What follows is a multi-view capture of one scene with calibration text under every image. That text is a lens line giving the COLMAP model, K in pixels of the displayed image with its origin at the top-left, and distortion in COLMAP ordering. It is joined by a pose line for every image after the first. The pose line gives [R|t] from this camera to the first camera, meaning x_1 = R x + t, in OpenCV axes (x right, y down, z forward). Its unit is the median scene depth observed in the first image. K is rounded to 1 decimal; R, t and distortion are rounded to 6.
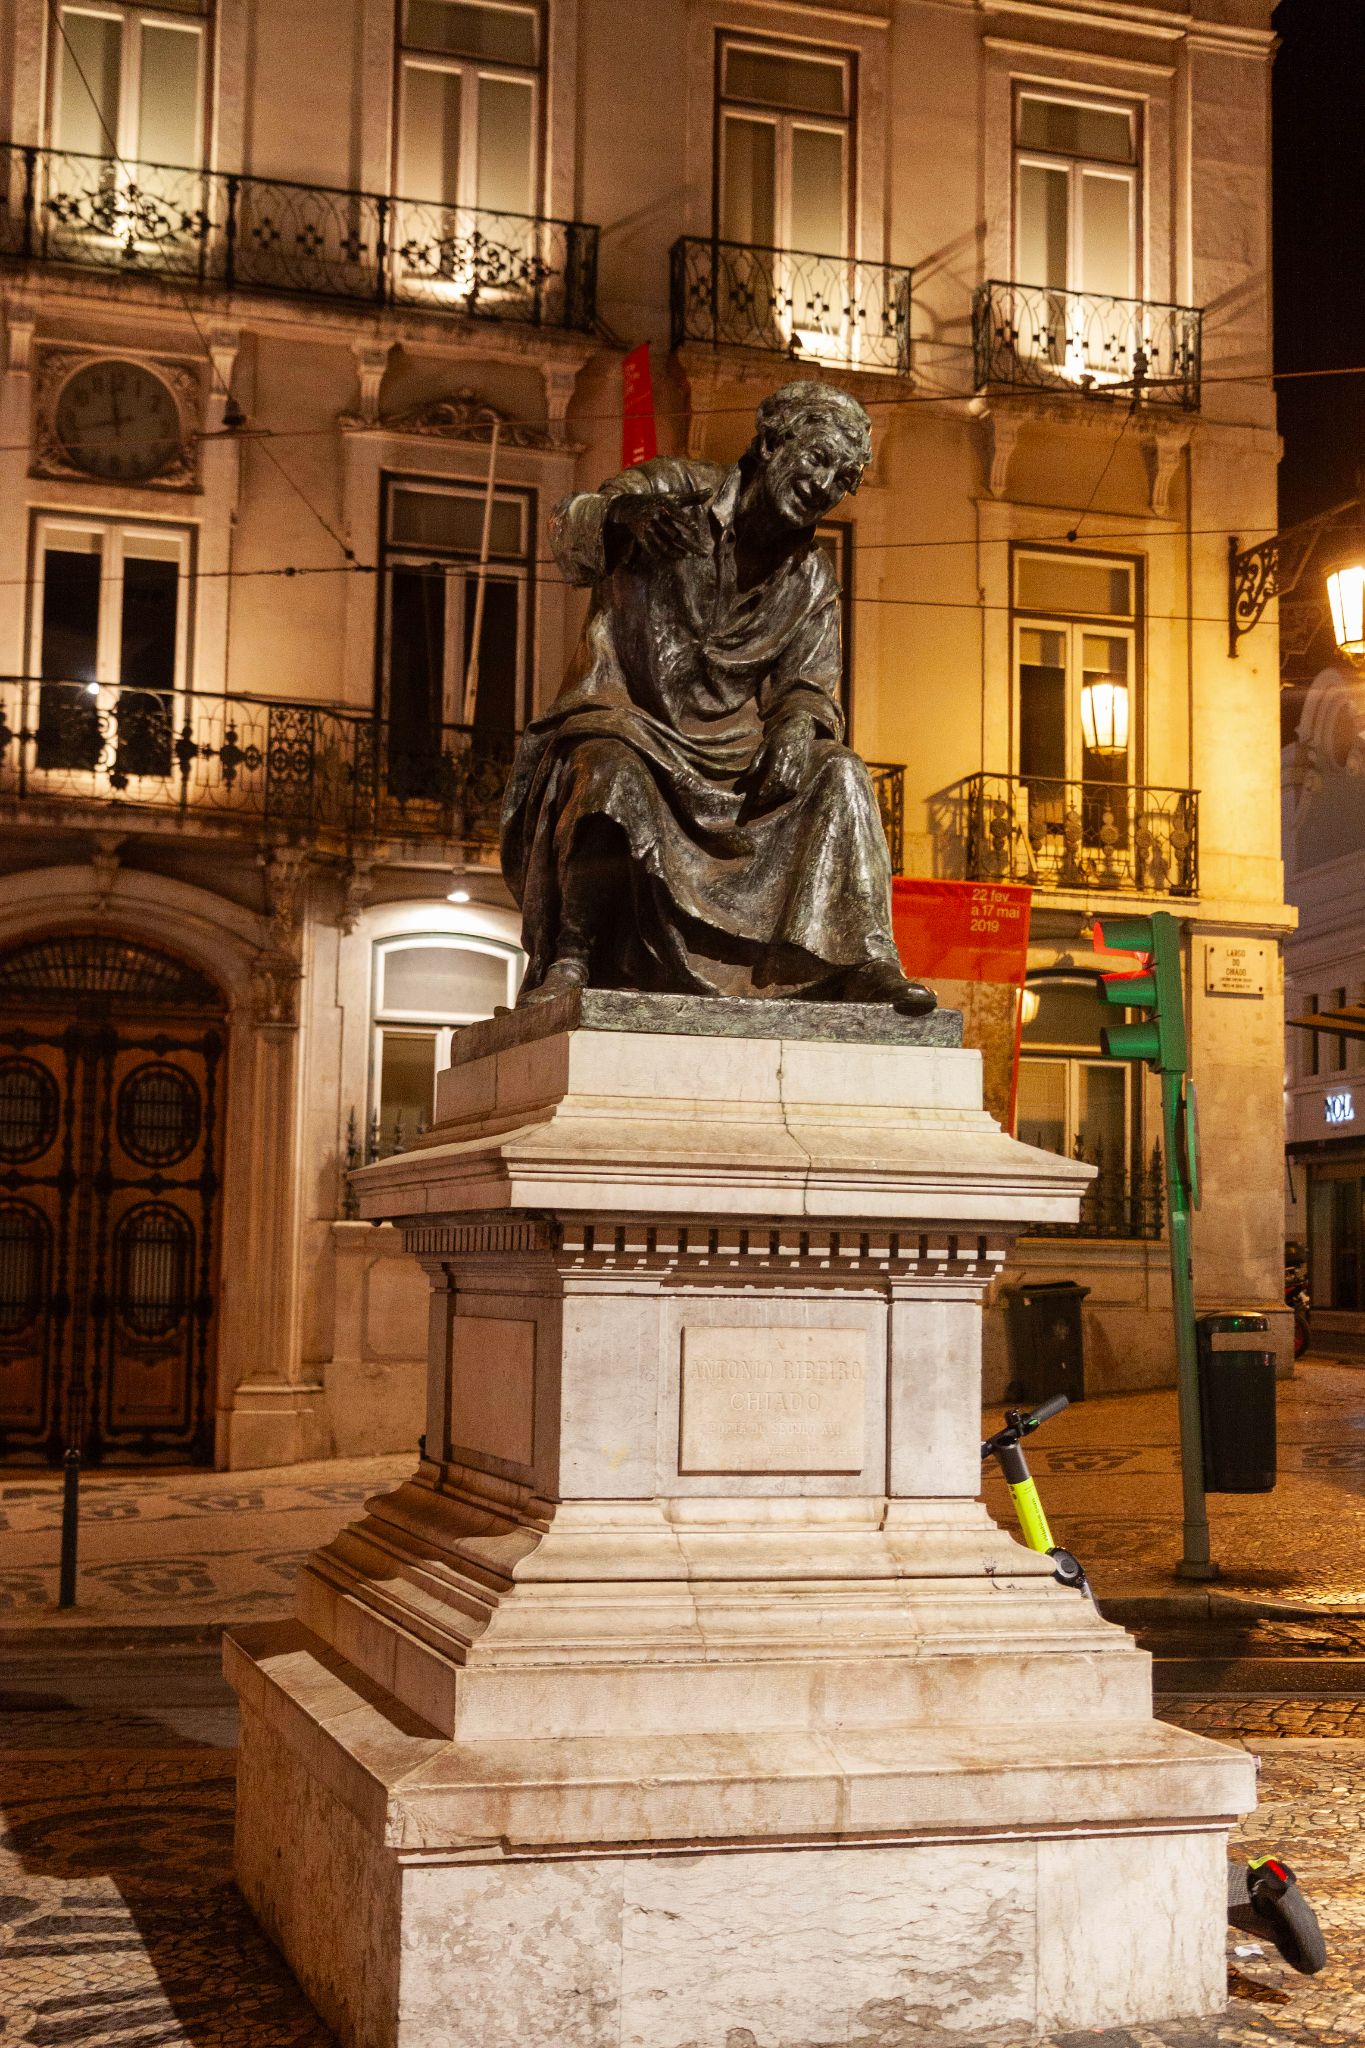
lens RADIAL K [[2798.2, 0, 688.8], [0, 2798.2, 1019.4], [0, 0, 1]] dist [0.019480, 0.000000]
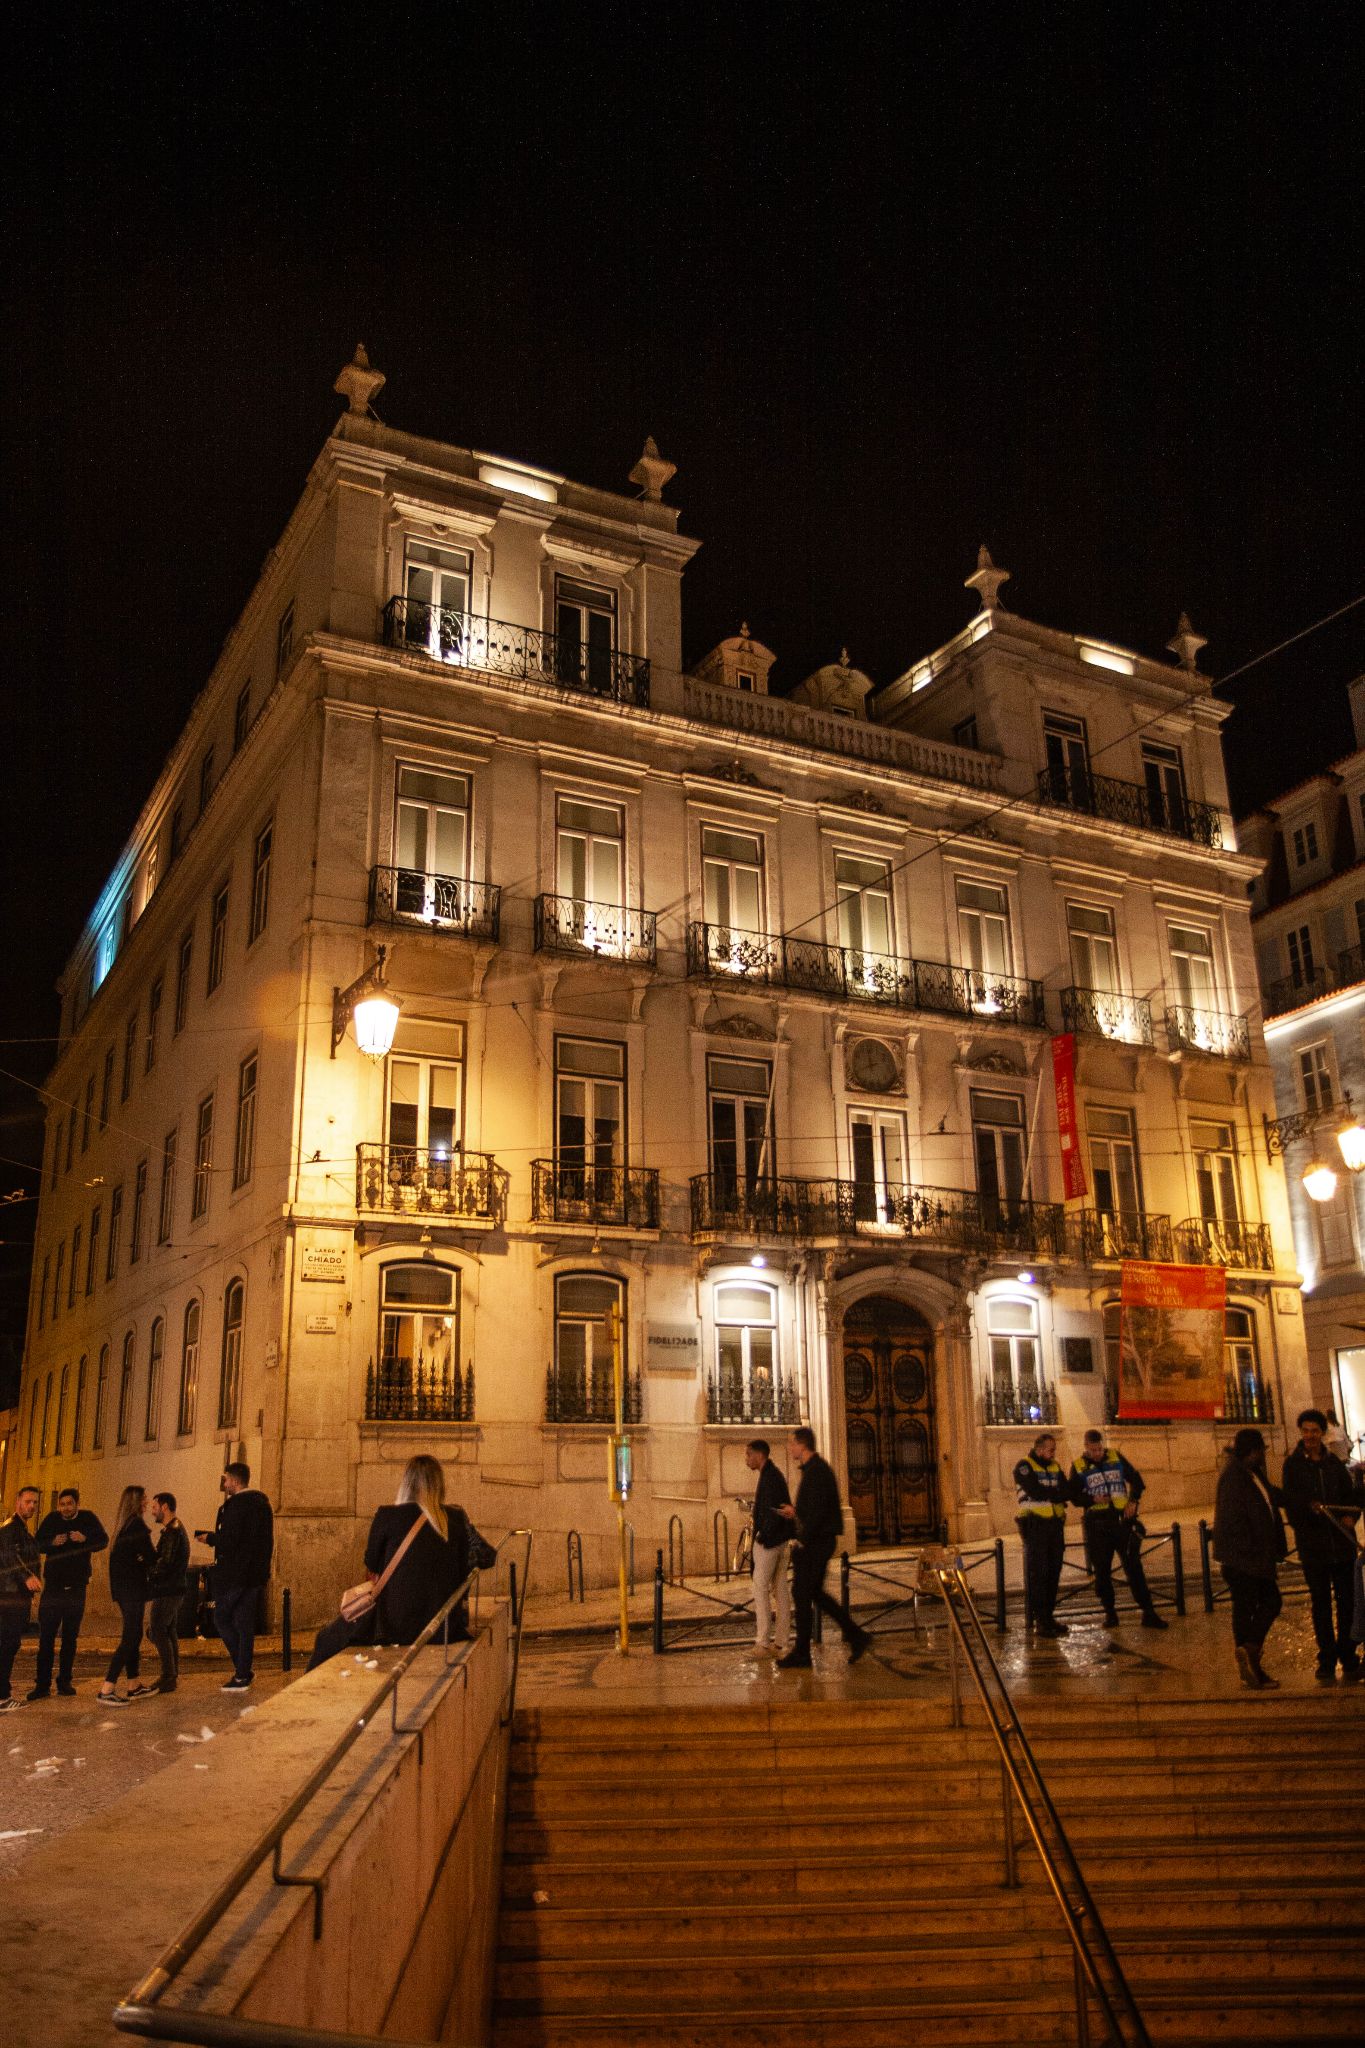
lens RADIAL K [[1551.6, 0, 674.1], [0, 1551.6, 1030.3], [0, 0, 1]] dist [-0.058034, -0.001592]
pose [[0.984602, 0.022400, 0.173370, -0.562949], [0.007700, 0.985237, -0.171025, -0.028396], [-0.174641, 0.169727, 0.969893, -0.181262]]
